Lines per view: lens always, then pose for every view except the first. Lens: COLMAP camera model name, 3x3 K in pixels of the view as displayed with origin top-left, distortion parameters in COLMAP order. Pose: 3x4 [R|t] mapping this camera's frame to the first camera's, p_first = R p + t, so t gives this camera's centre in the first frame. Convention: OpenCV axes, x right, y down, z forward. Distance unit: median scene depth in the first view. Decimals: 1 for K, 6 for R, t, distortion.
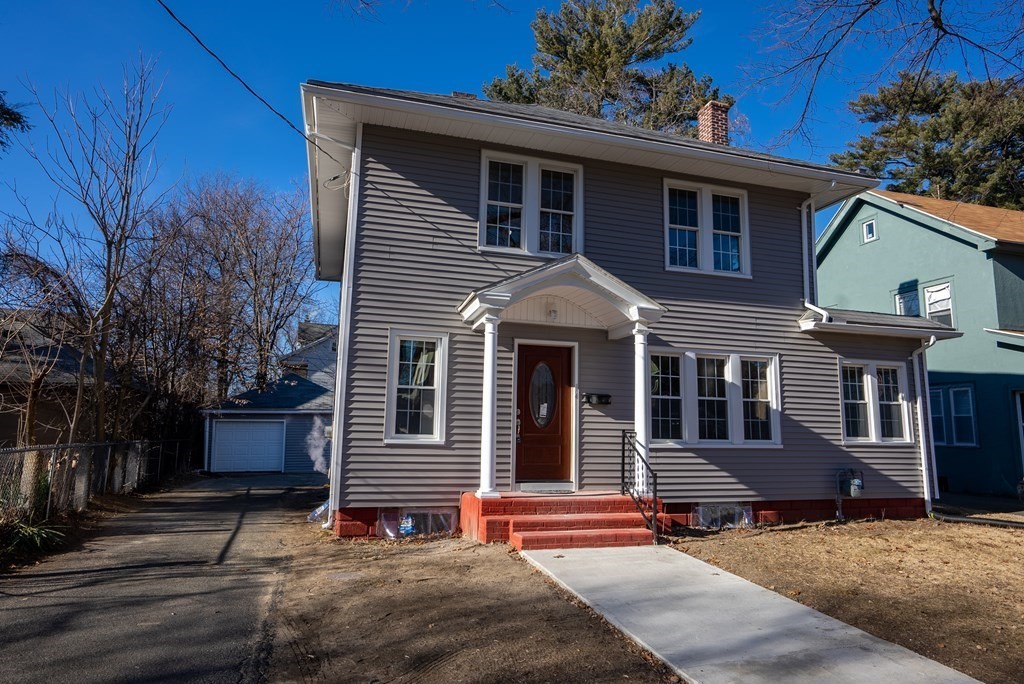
lens RADIAL K [[583.1, 0, 500.5], [0, 583.1, 343.4], [0, 0, 1]] dist [-0.005194, 0.017924]
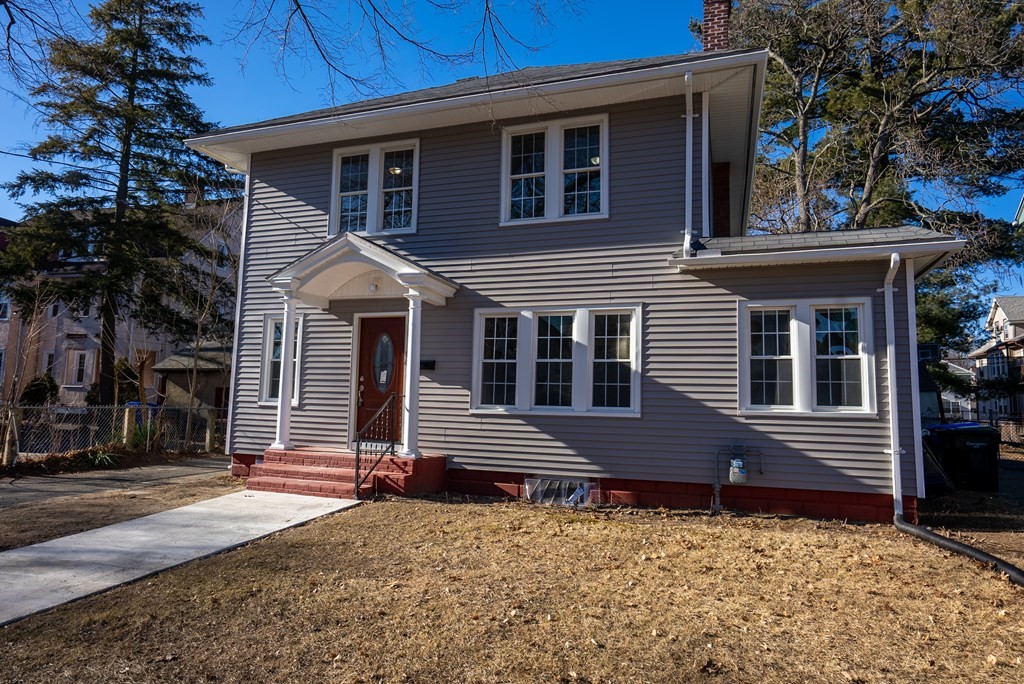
lens RADIAL K [[583.1, 0, 514.5], [0, 583.1, 343.1], [0, 0, 1]] dist [-0.005194, 0.017924]
pose [[0.825107, -0.054894, -0.562304, 0.818313], [0.074253, 0.997172, 0.011610, 0.052828], [0.560076, -0.051332, 0.826849, 0.224235]]
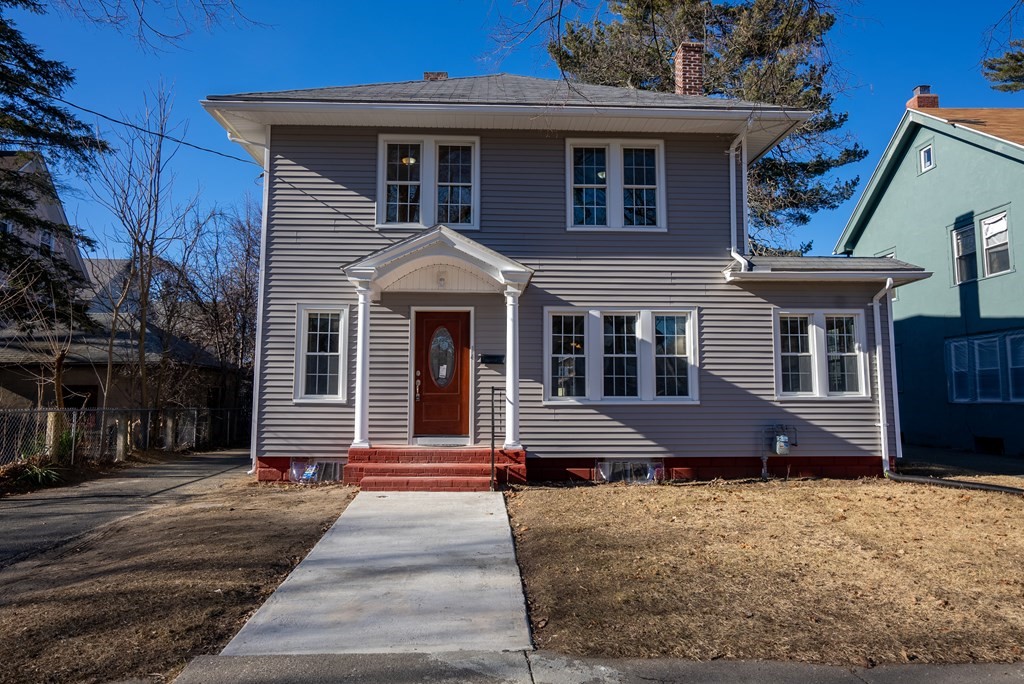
lens RADIAL K [[583.1, 0, 497.8], [0, 583.1, 343.6], [0, 0, 1]] dist [-0.005194, 0.017924]
pose [[0.969240, -0.038190, -0.243135, 0.403574], [0.050821, 0.997653, 0.045890, 0.017023], [0.240812, -0.056834, 0.968906, -0.020704]]
